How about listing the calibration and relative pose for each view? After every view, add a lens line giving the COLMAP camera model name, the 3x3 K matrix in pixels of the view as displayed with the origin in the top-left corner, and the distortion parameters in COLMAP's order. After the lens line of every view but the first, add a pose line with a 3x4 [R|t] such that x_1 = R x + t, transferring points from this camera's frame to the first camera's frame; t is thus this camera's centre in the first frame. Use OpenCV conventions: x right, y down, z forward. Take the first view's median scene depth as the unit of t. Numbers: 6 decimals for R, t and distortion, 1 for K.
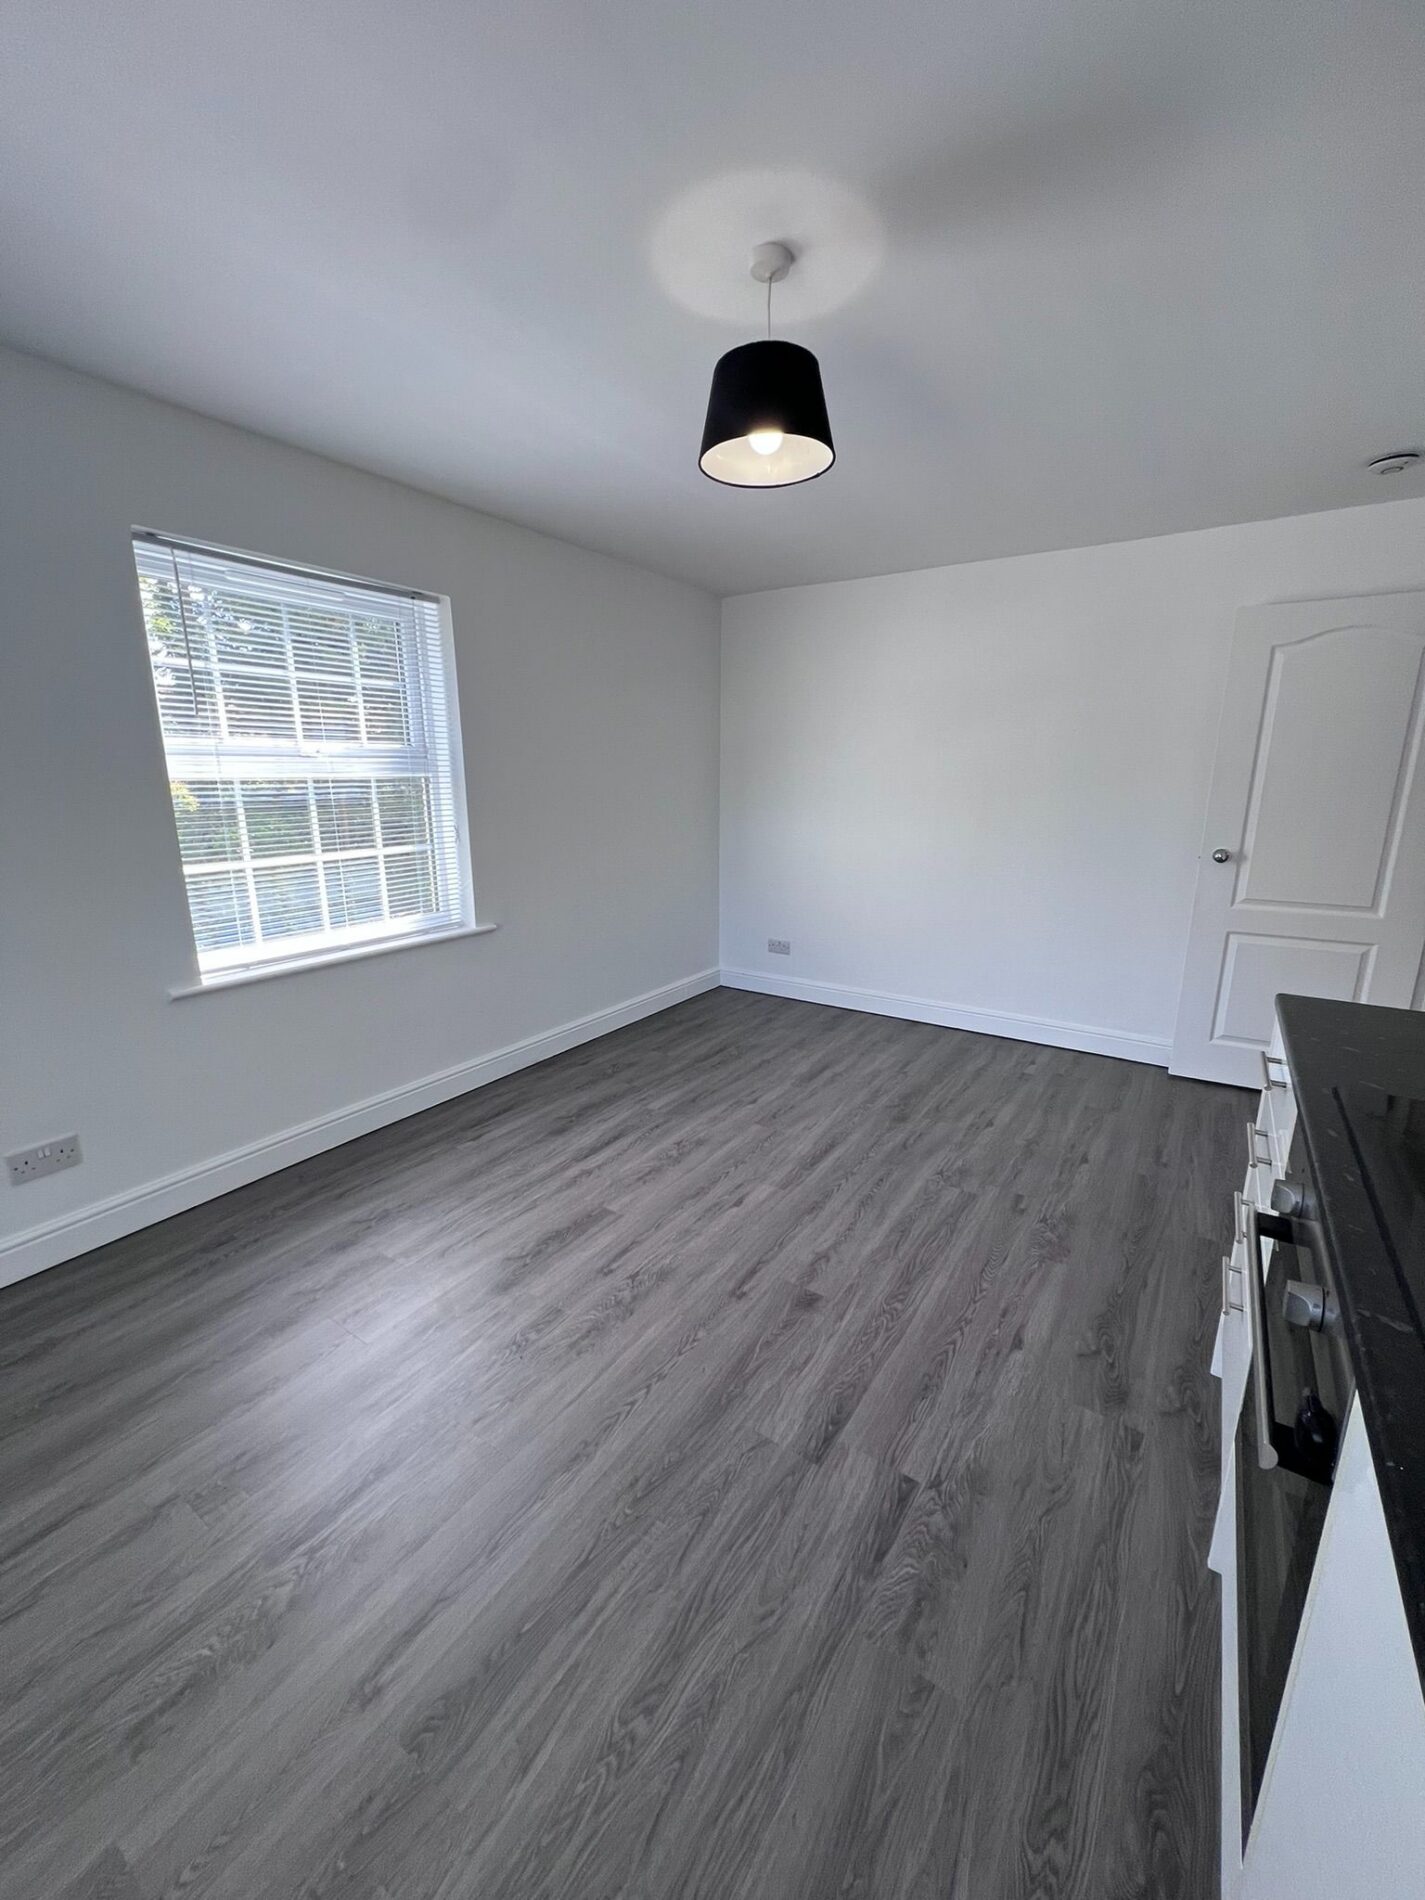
lens RADIAL K [[753.9, 0, 710.0], [0, 753.9, 946.7], [0, 0, 1]] dist [-0.002413, -0.000135]
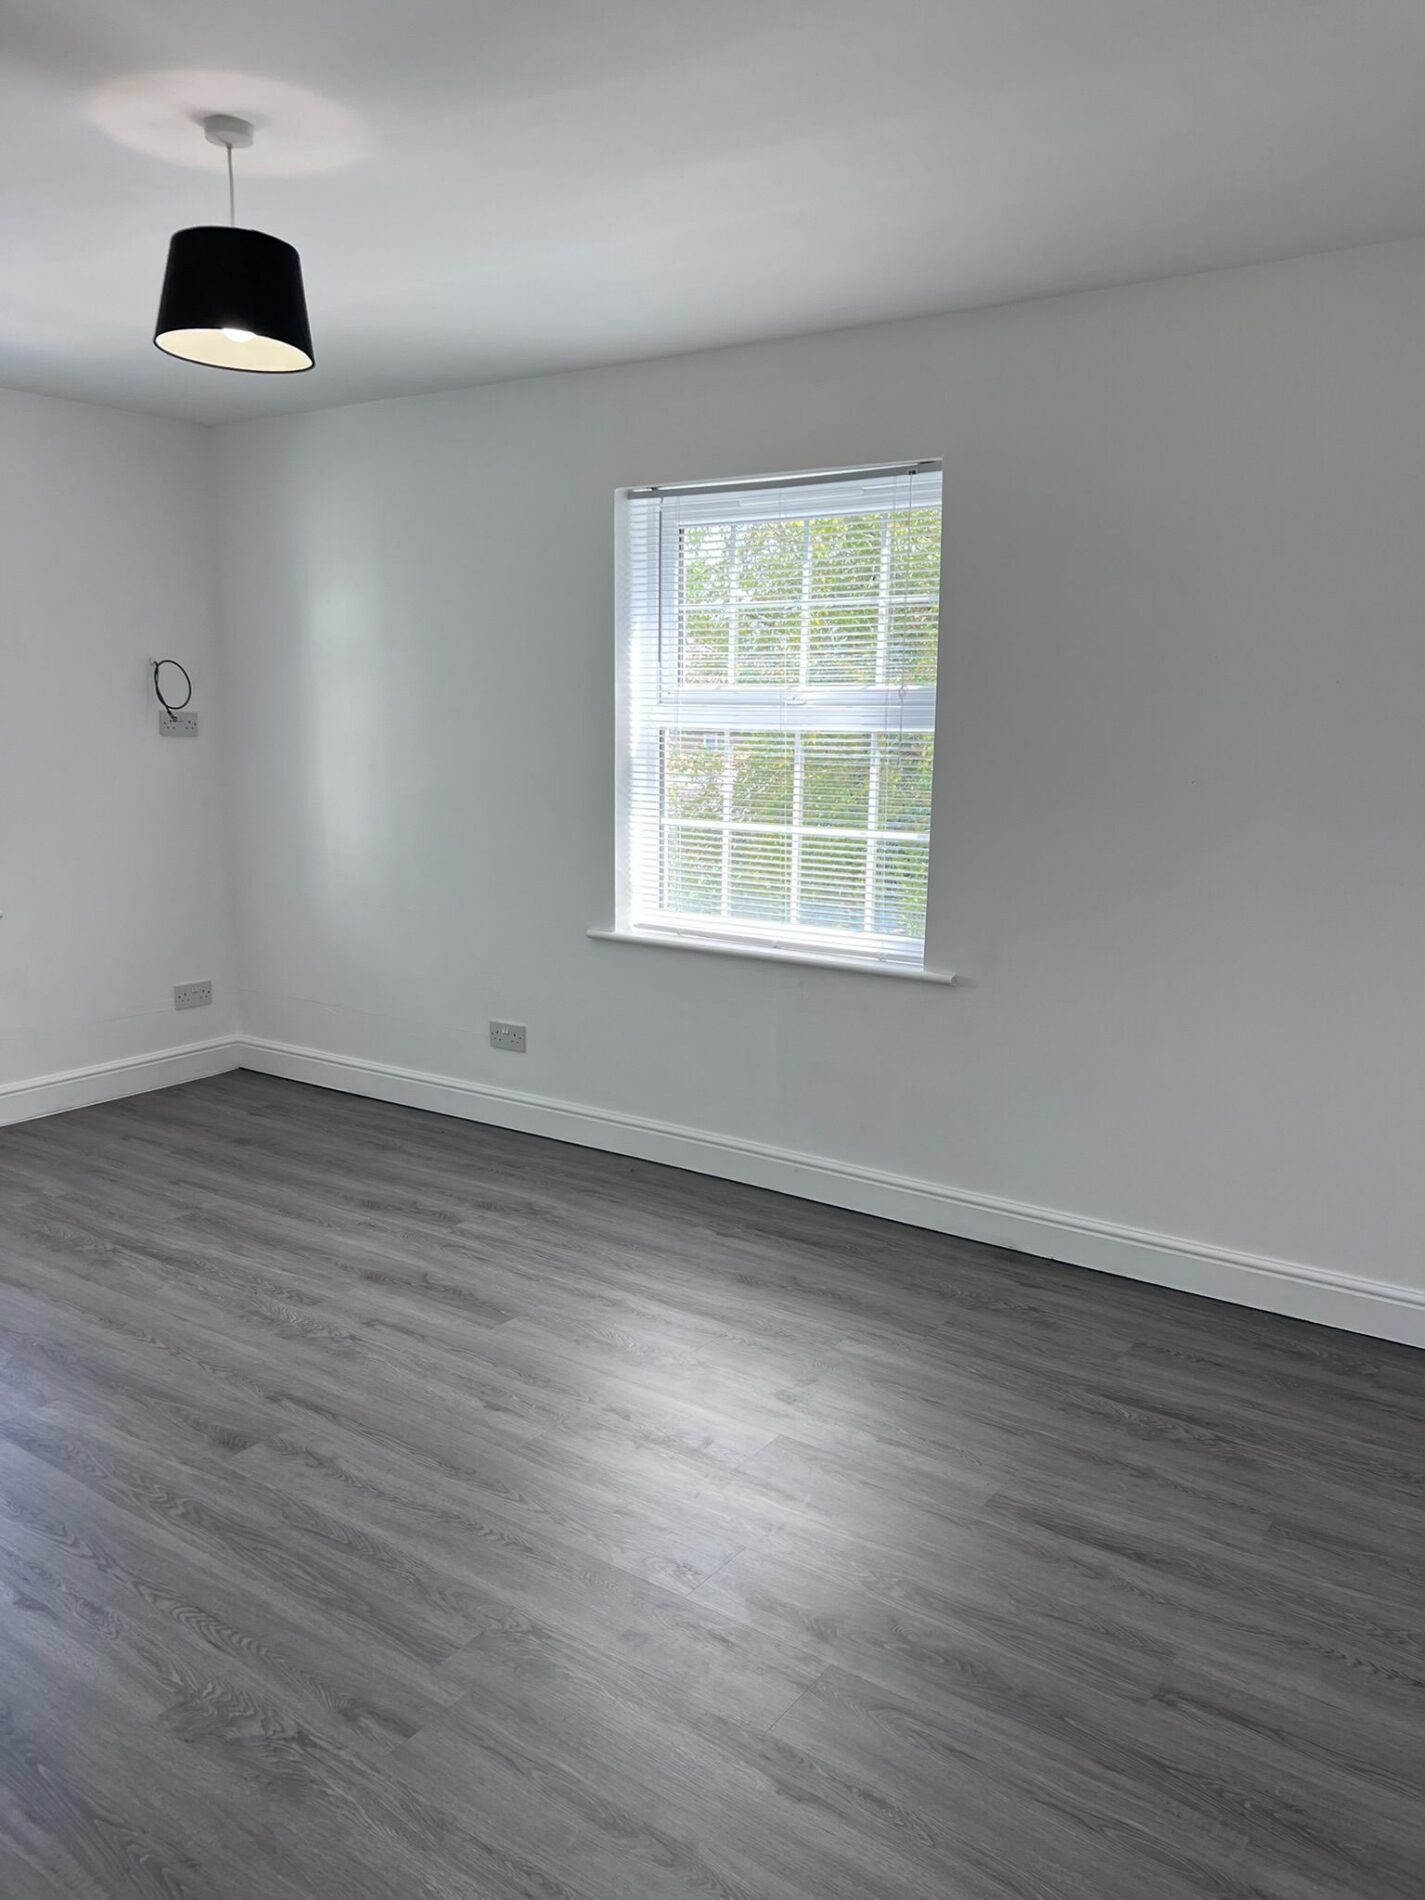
lens RADIAL K [[1429.0, 0, 712.5], [0, 1429.0, 950.0], [0, 0, 1]] dist [0.056602, -0.067113]
pose [[-0.019996, 0.161646, -0.986646, 1.158478], [-0.239461, 0.957346, 0.161699, -0.258176], [0.970700, 0.239496, 0.019565, 1.075961]]
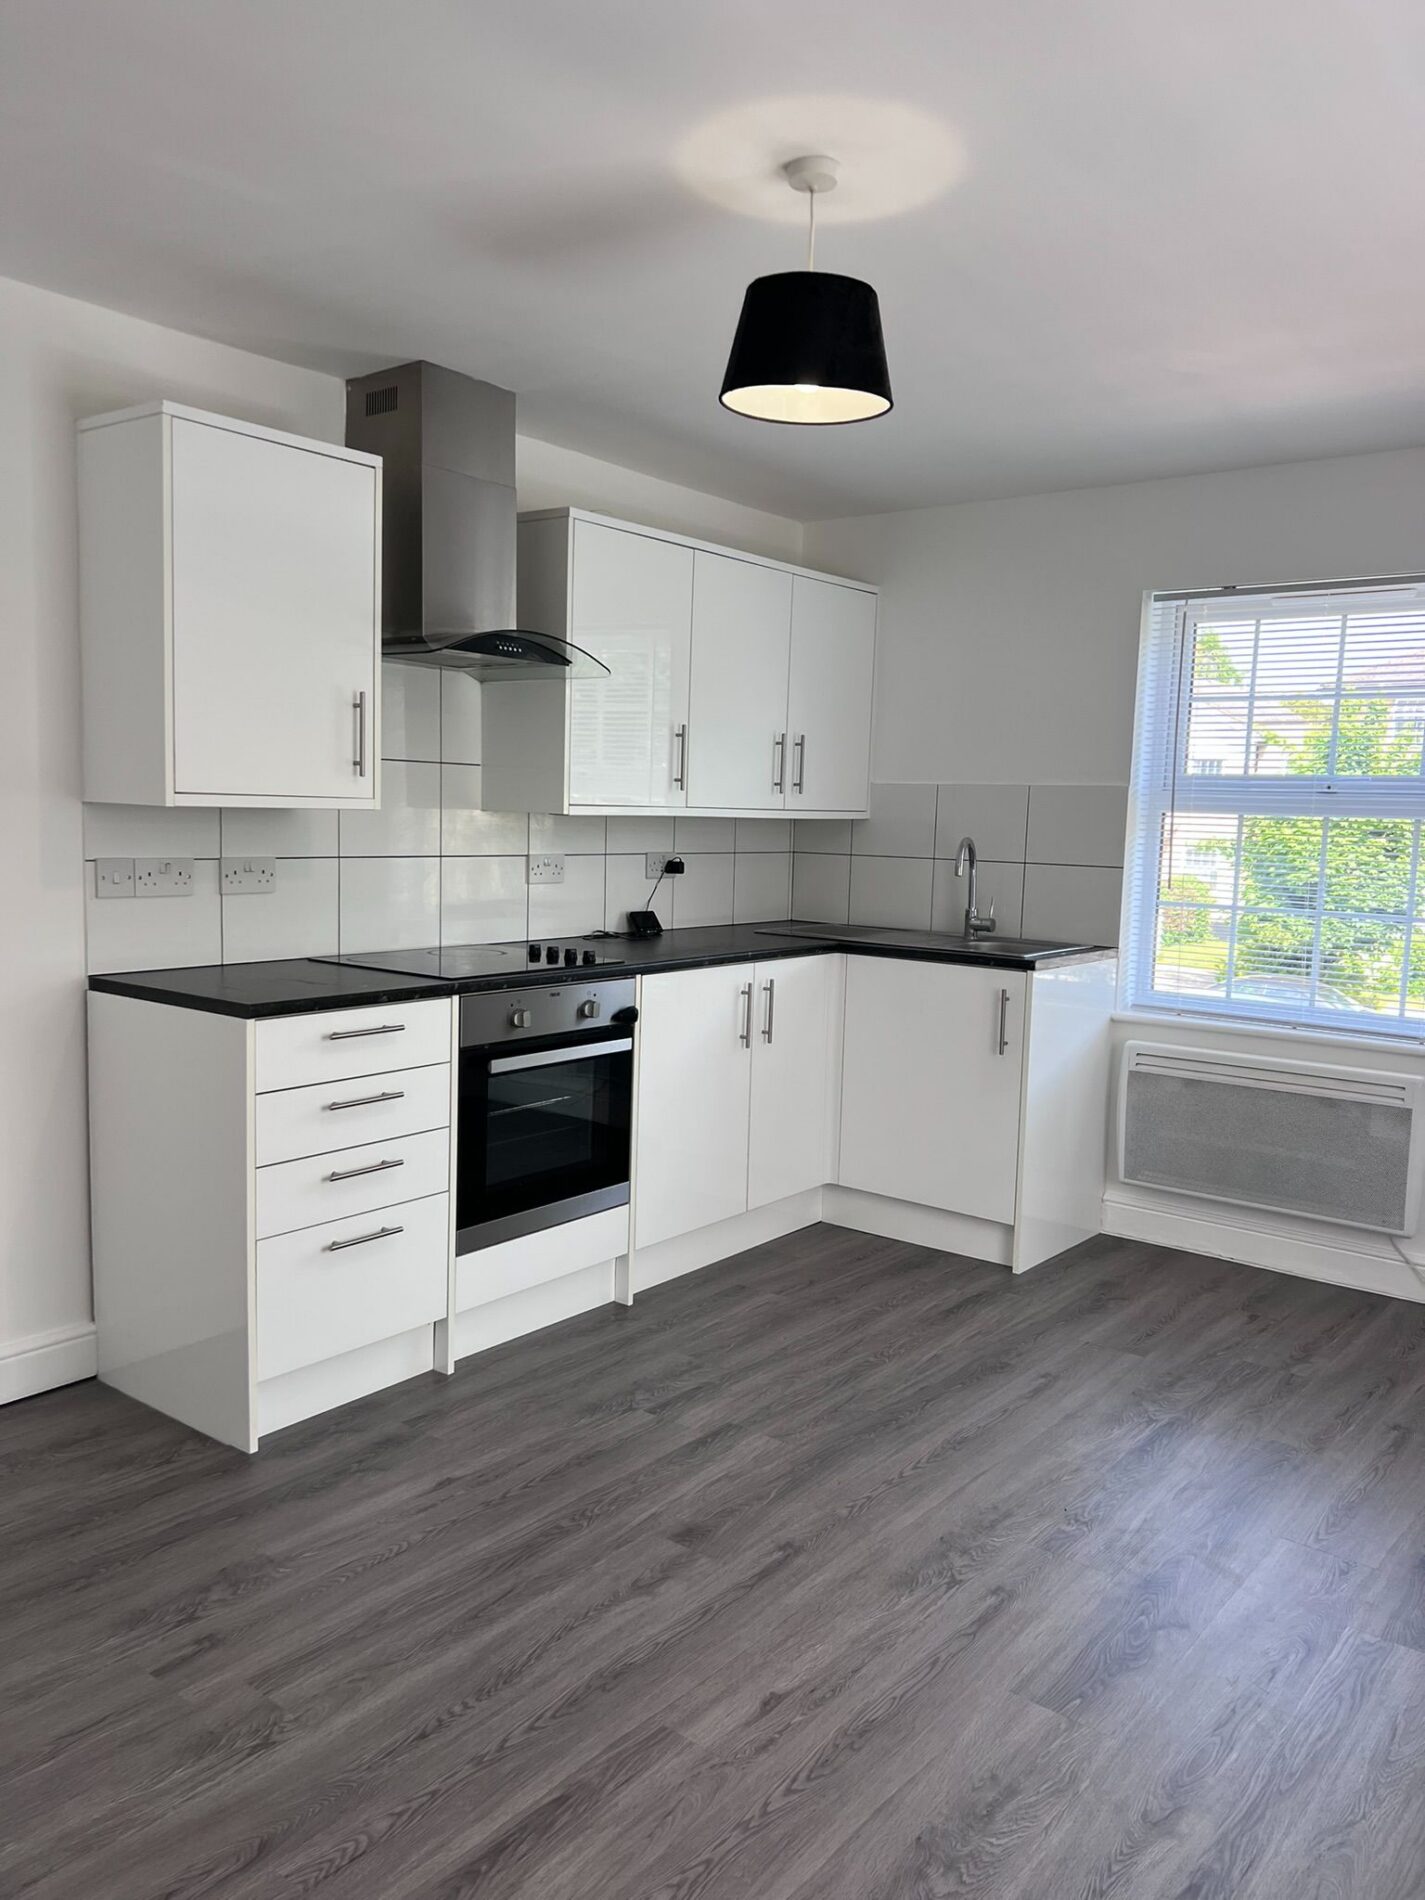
lens RADIAL K [[1429.0, 0, 712.5], [0, 1429.0, 950.0], [0, 0, 1]] dist [0.056602, -0.067113]
pose [[-0.996452, -0.037888, 0.075159, 0.025171], [-0.011482, 0.945798, 0.324553, -0.389175], [-0.083382, 0.322538, -0.942877, 1.713725]]
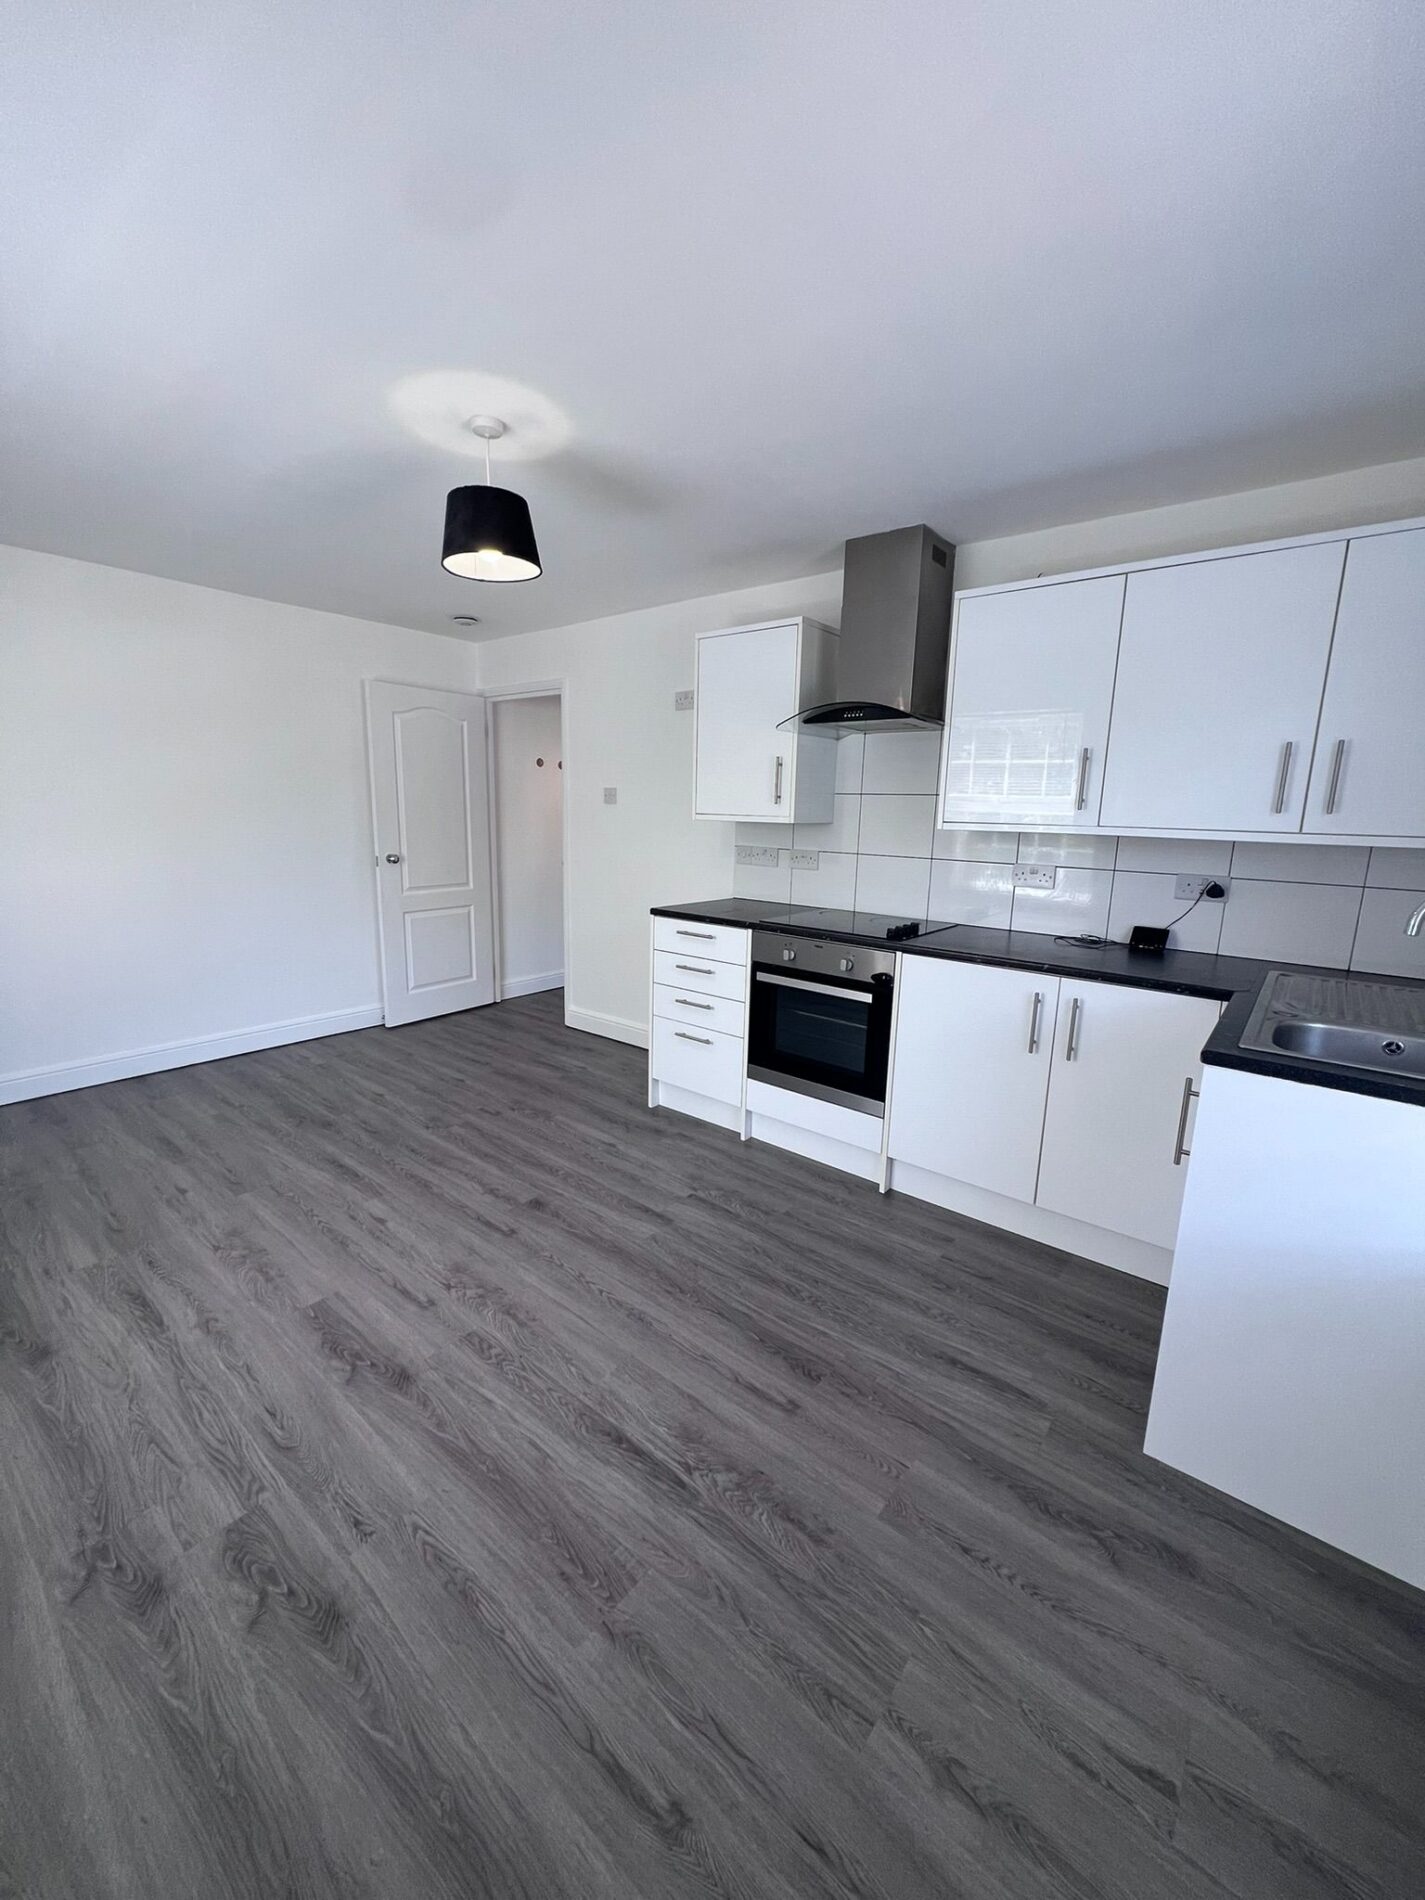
lens RADIAL K [[753.9, 0, 710.0], [0, 753.9, 946.7], [0, 0, 1]] dist [-0.002413, -0.000135]
pose [[0.099143, -0.180325, 0.978598, -0.853222], [0.202659, 0.966490, 0.157562, -0.086046], [-0.974218, 0.182701, 0.132365, 0.374729]]
